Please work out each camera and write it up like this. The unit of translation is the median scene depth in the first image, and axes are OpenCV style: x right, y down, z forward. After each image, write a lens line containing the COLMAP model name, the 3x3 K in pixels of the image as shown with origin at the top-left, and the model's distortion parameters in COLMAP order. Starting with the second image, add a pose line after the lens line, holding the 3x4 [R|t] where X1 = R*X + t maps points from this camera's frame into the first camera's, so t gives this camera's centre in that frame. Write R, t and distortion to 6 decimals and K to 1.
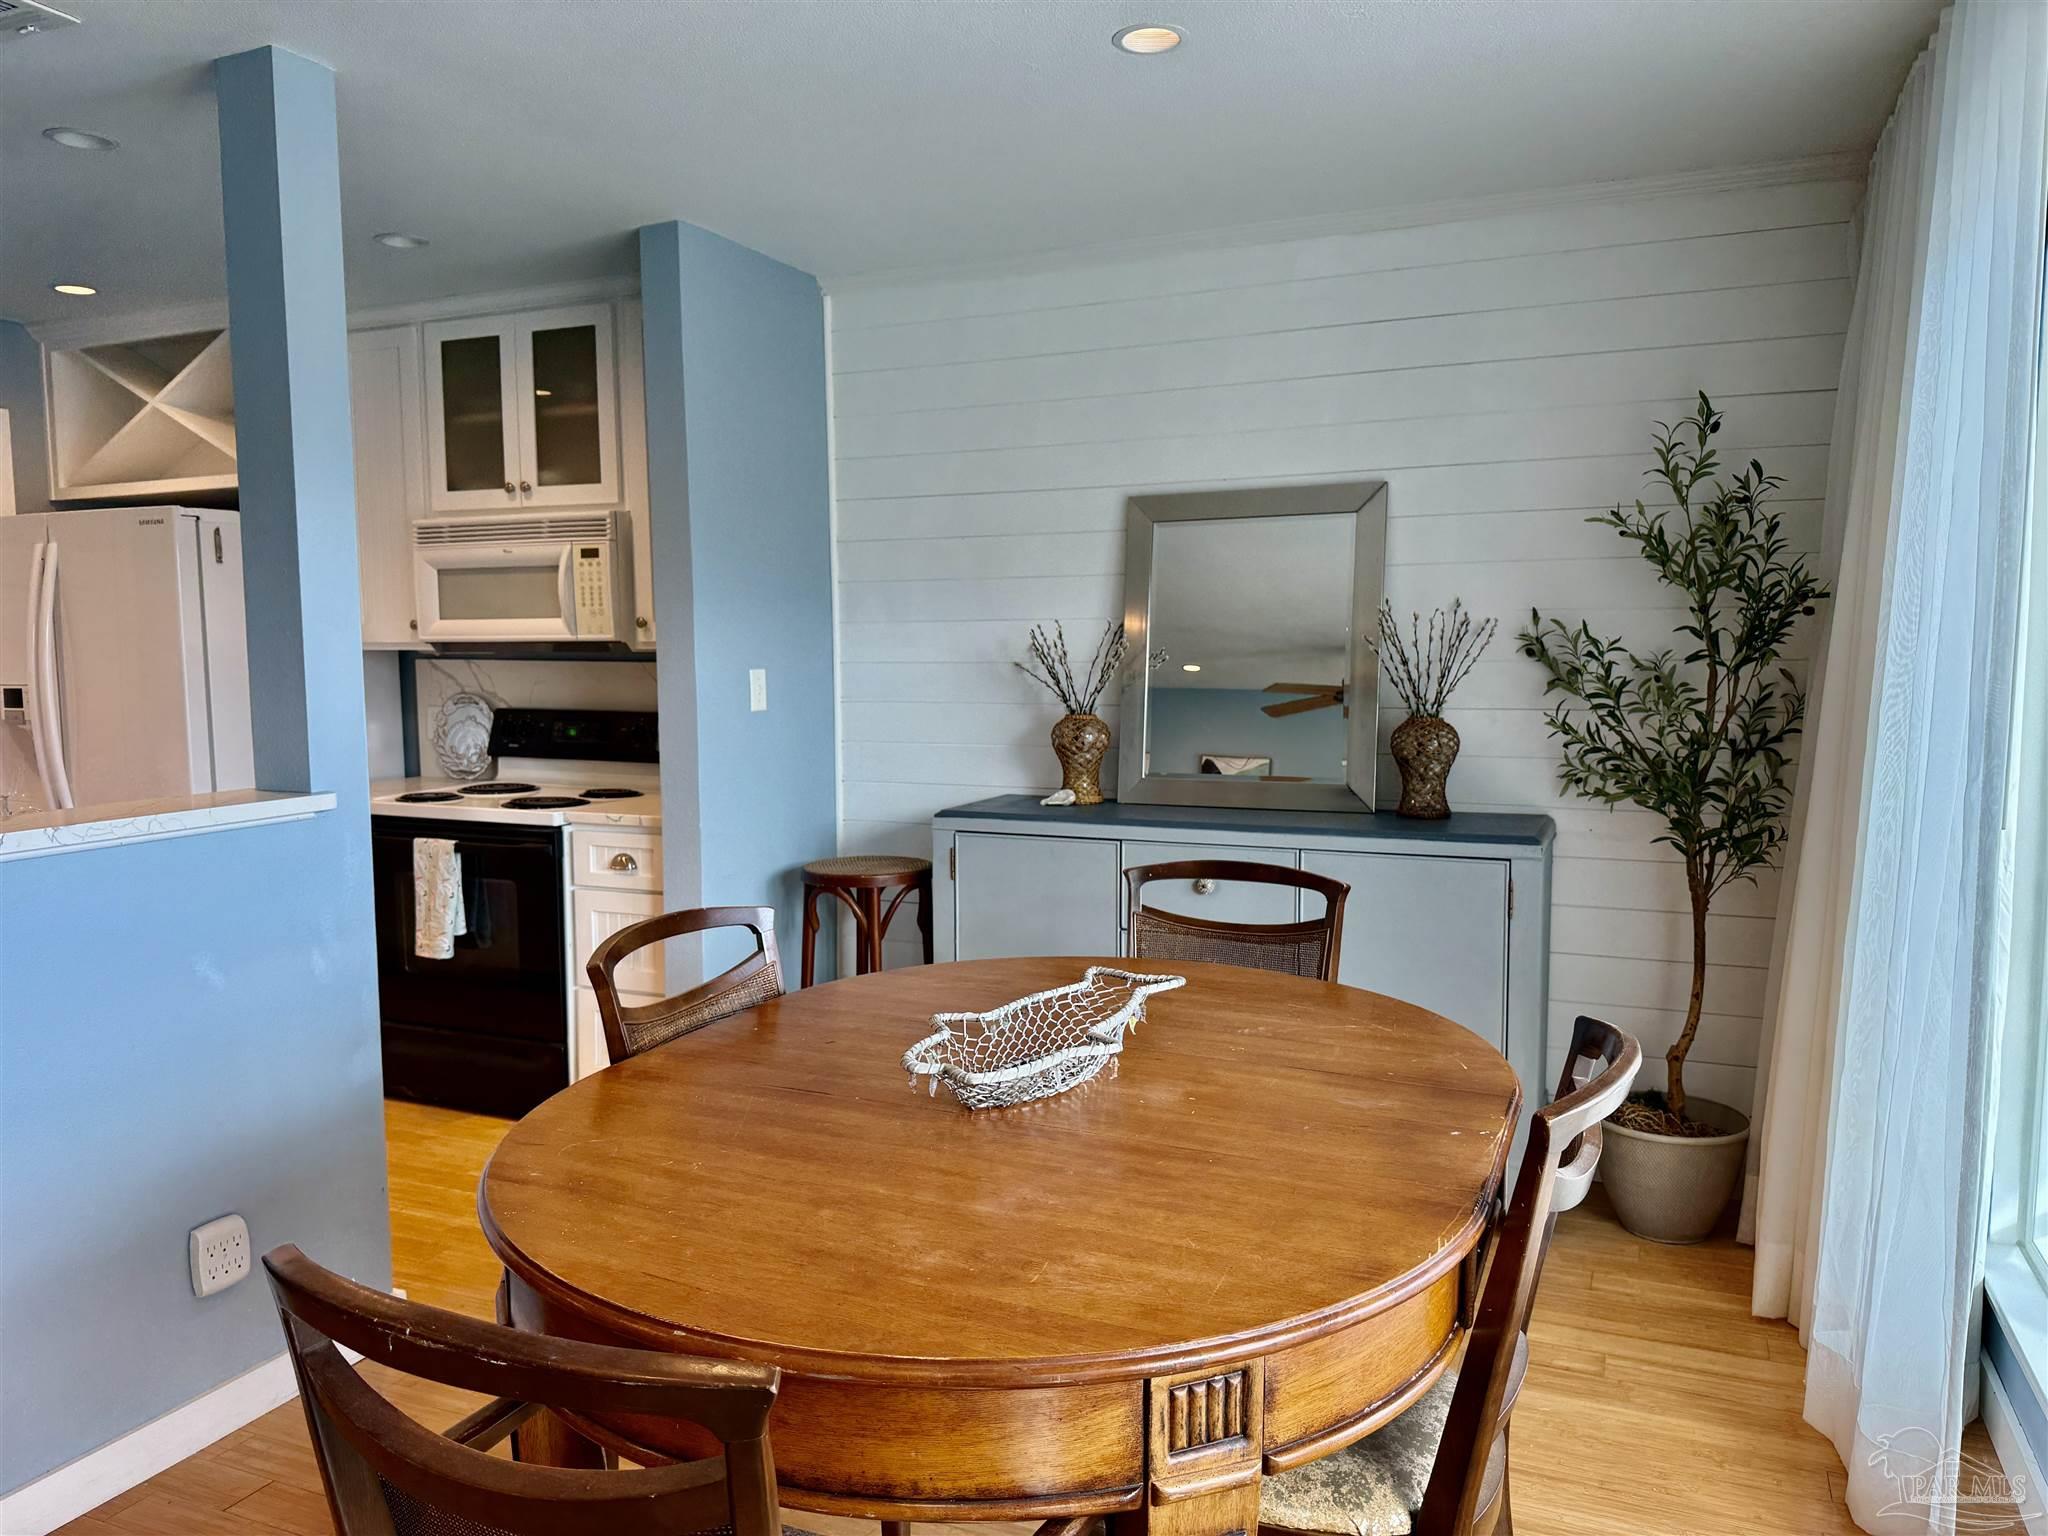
lens RADIAL K [[1430.4, 0, 1031.5], [0, 1430.4, 772.8], [0, 0, 1]] dist [0.109085, -0.176625]
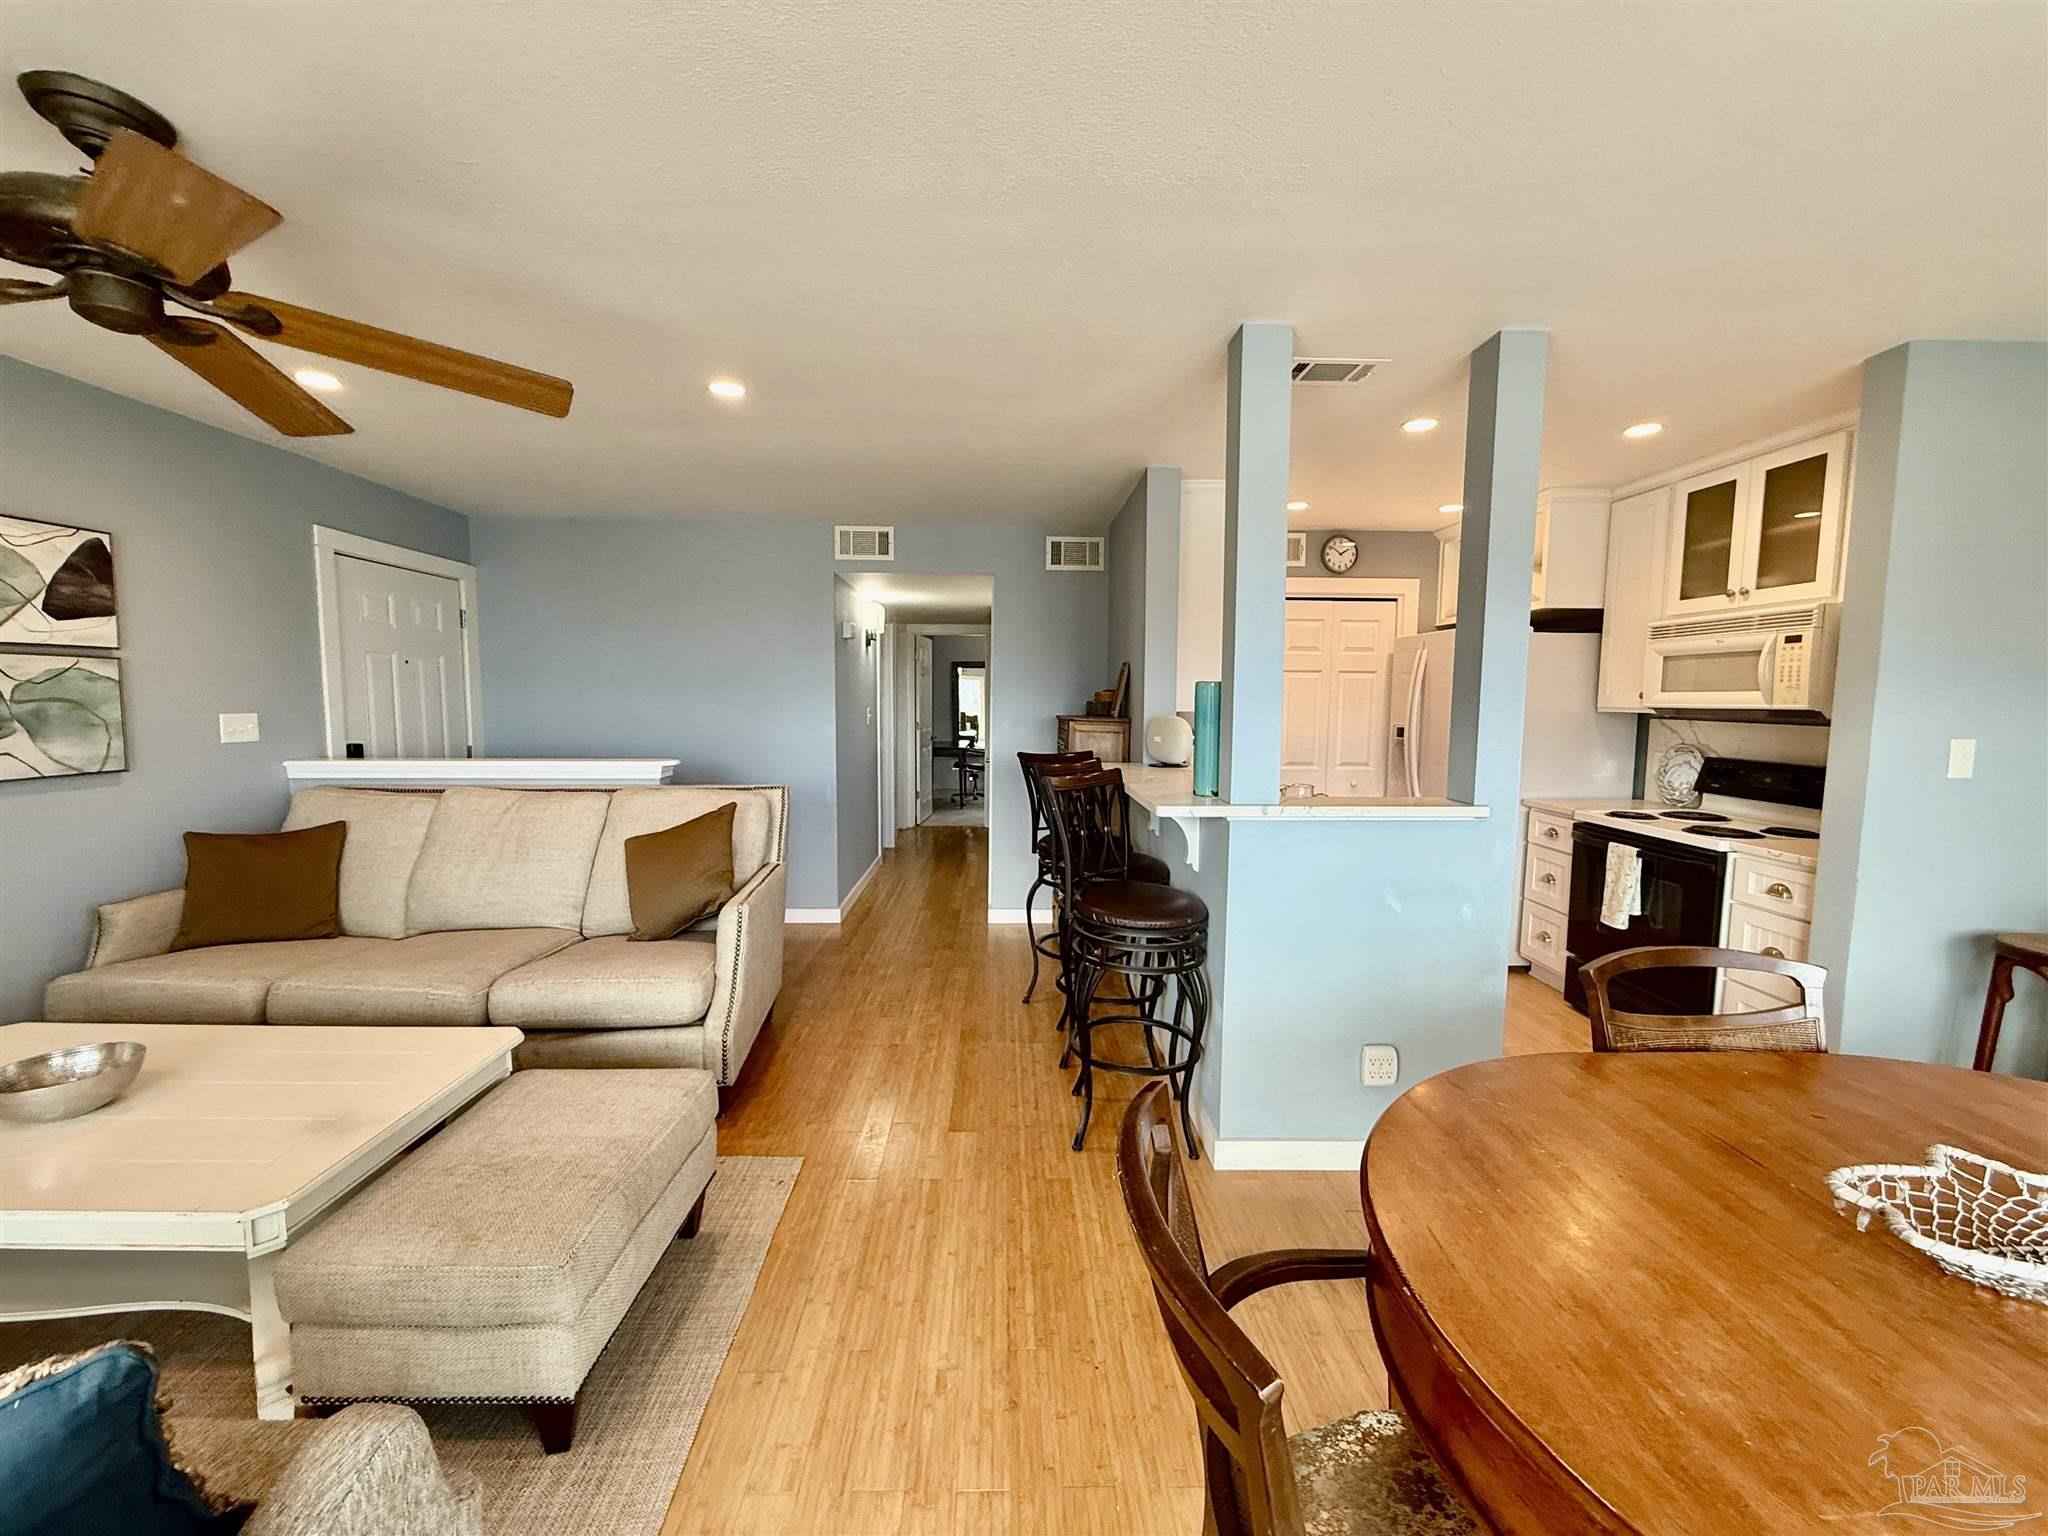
lens RADIAL K [[813.9, 0, 1021.2], [0, 813.9, 768.3], [0, 0, 1]] dist [0.001192, 0.000292]
pose [[0.419600, 0.089496, -0.903286, 0.074581], [-0.093538, 0.994093, 0.055043, -0.023030], [0.902877, 0.061395, 0.425493, 0.138529]]
